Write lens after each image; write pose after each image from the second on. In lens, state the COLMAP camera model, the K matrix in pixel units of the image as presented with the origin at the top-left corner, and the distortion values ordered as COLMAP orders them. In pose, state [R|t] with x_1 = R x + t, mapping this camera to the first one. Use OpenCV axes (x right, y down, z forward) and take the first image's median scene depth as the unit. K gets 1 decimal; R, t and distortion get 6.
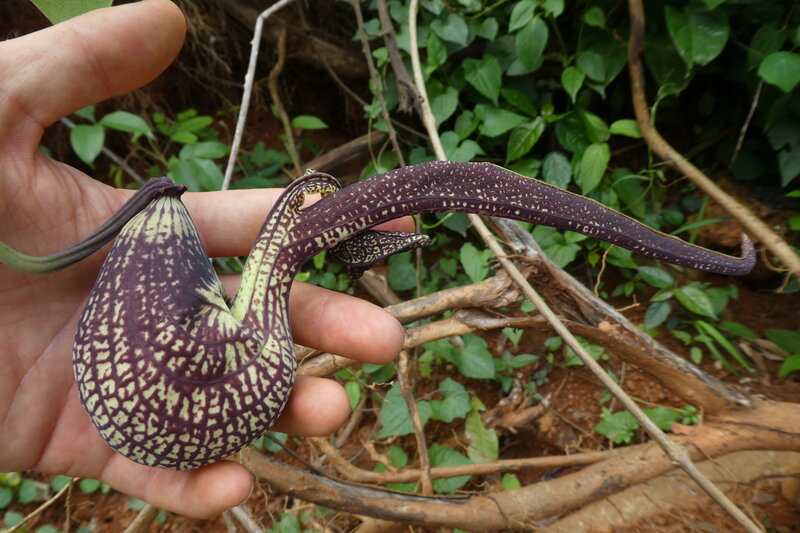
lens RADIAL K [[583.3, 0, 406.8], [0, 583.3, 267.1], [0, 0, 1]] dist [-0.011847, -0.008882]
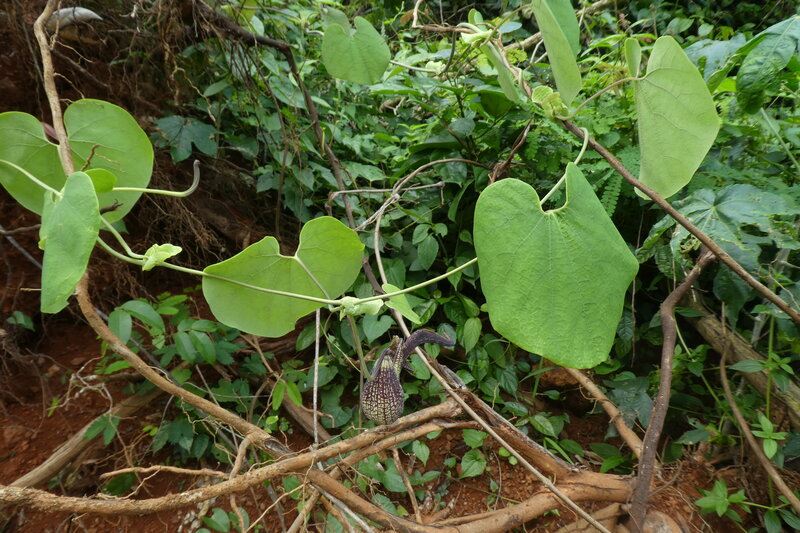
lens RADIAL K [[583.3, 0, 406.8], [0, 583.3, 267.1], [0, 0, 1]] dist [-0.011847, -0.008882]
pose [[0.968578, 0.023006, 0.247644, -0.213846], [0.041377, 0.966930, -0.251663, 0.030930], [-0.245245, 0.254002, 0.935595, -0.396956]]
